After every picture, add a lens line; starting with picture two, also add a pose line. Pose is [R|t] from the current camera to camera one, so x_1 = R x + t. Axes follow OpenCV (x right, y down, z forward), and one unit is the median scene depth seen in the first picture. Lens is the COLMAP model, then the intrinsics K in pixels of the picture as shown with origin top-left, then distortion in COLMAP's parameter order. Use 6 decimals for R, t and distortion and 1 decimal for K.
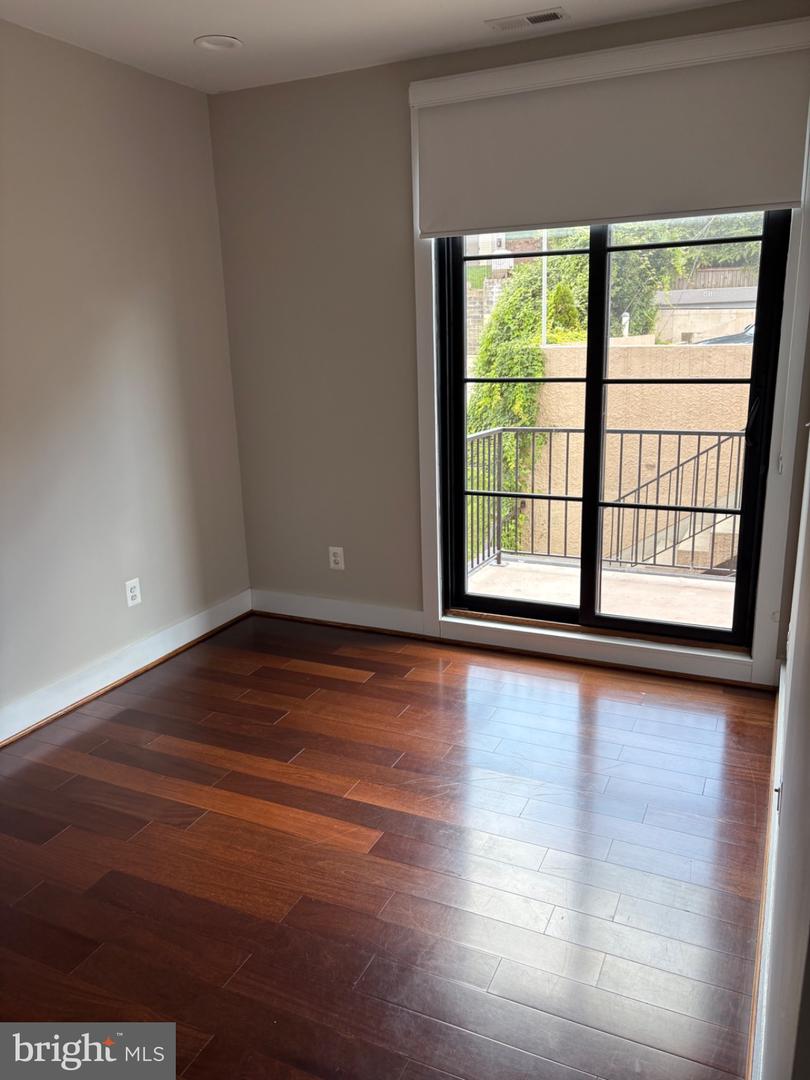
lens RADIAL K [[827.9, 0, 405.0], [0, 827.9, 540.0], [0, 0, 1]] dist [0.054440, -0.056772]
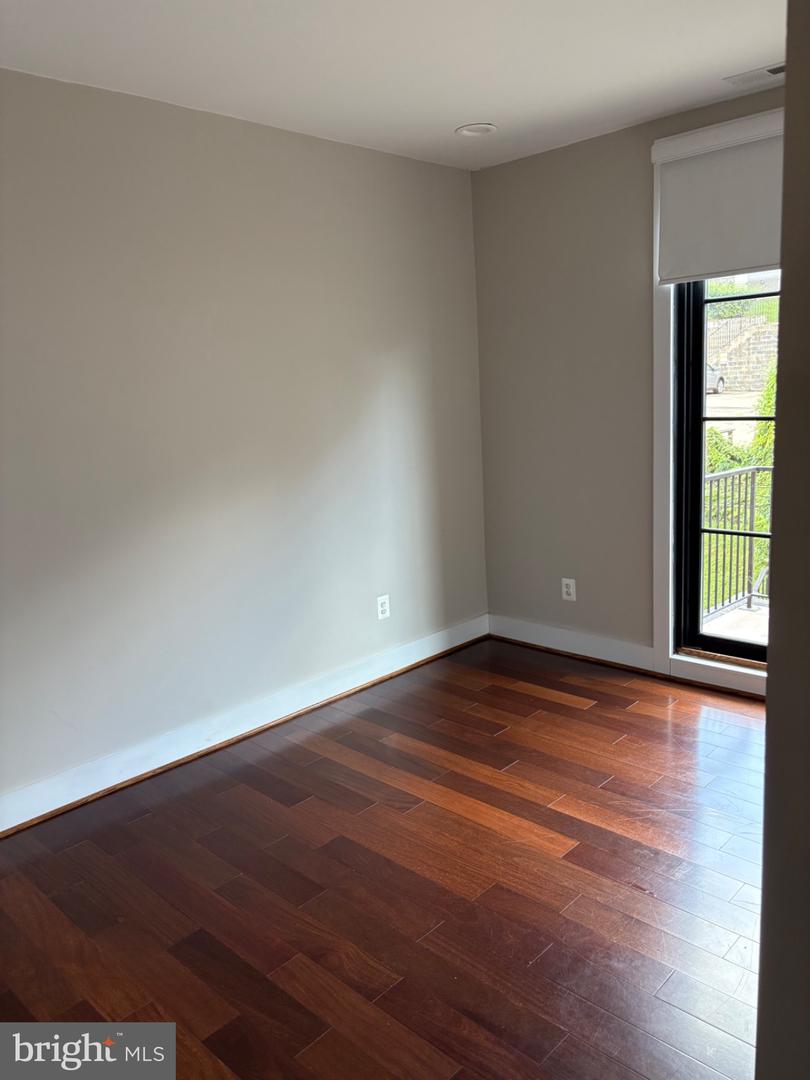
lens RADIAL K [[827.9, 0, 405.0], [0, 827.9, 540.0], [0, 0, 1]] dist [0.054440, -0.056772]
pose [[0.946378, 0.037204, -0.320913, 0.072814], [-0.052592, 0.997838, -0.039414, 0.015349], [0.318753, 0.054178, 0.946288, -0.080144]]
